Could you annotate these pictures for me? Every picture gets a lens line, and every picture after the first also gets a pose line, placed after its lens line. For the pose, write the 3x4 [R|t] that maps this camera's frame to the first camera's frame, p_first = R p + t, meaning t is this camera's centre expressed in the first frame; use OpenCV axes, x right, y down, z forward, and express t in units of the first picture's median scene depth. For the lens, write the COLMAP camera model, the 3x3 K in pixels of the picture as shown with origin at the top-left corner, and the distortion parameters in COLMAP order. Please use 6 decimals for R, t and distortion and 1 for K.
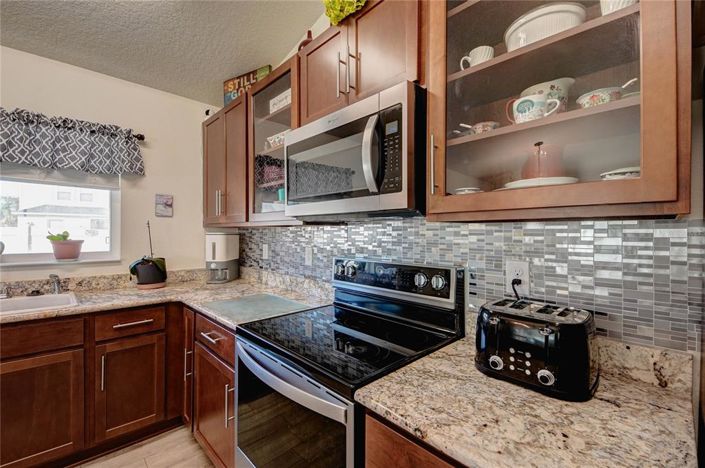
lens RADIAL K [[304.7, 0, 360.0], [0, 304.7, 233.3], [0, 0, 1]] dist [0.041535, -0.024269]
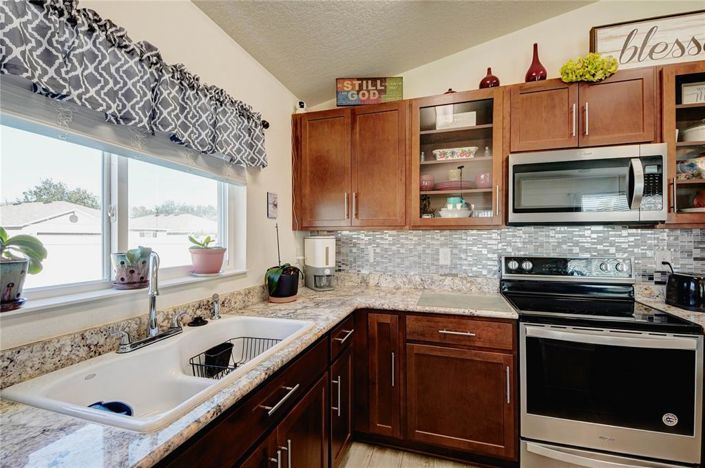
lens RADIAL K [[302.1, 0, 356.4], [0, 302.1, 234.7], [0, 0, 1]] dist [0.037433, -0.020509]
pose [[0.877501, -0.007407, 0.479517, -0.926367], [0.008183, 0.999966, 0.000470, -0.008594], [-0.479504, 0.003512, 0.877533, 0.159962]]
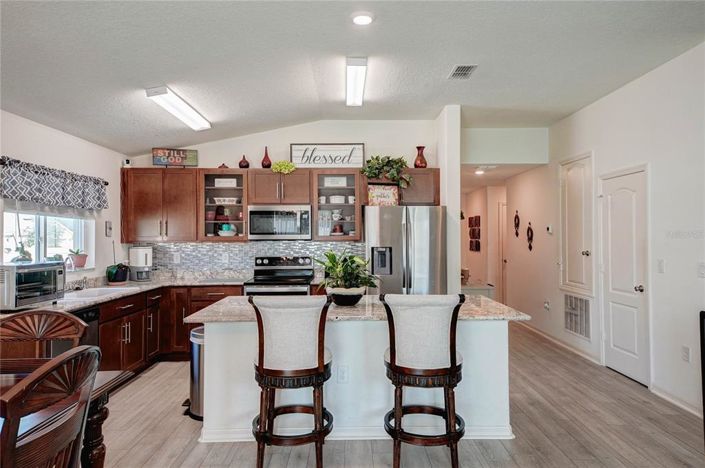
lens RADIAL K [[475.0, 0, 355.4], [0, 475.0, 230.1], [0, 0, 1]] dist [0.100488, -0.000831]
pose [[0.691232, -0.001674, 0.722631, -1.628636], [0.010026, 0.999923, -0.007274, -0.063798], [-0.722563, 0.012273, 0.691196, -1.513369]]
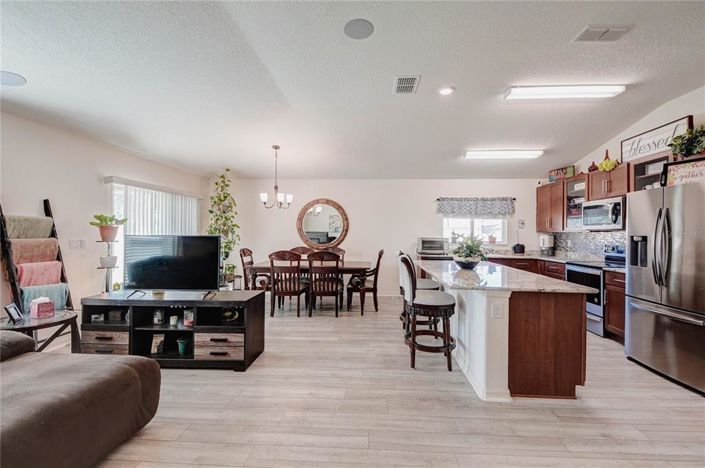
lens RADIAL K [[304.7, 0, 360.0], [0, 304.7, 233.3], [0, 0, 1]] dist [0.041535, -0.024269]
pose [[0.675068, -0.000761, -0.737755, 0.364739], [-0.005531, 0.999966, -0.006093, 0.010852], [0.737734, 0.008194, 0.675041, -1.855531]]
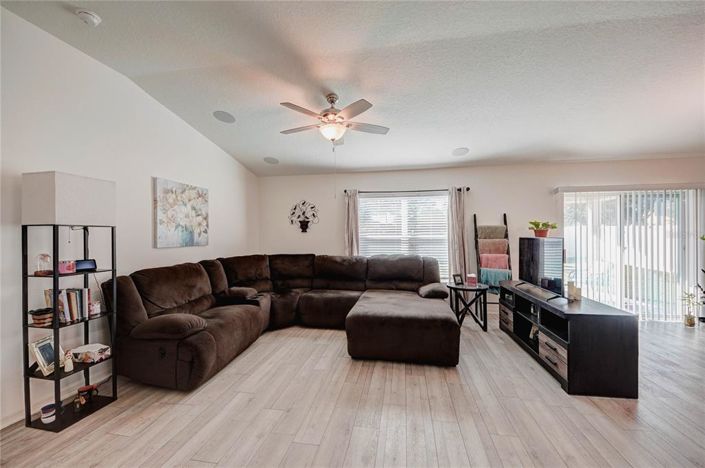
lens RADIAL K [[270.0, 0, 354.5], [0, 270.0, 232.5], [0, 0, 1]] dist [0.000442, -0.008617]
pose [[-0.820546, -0.002967, -0.571573, 0.295345], [-0.001190, 0.999993, -0.003483, -0.003736], [0.571580, -0.002177, -0.820544, -0.986730]]
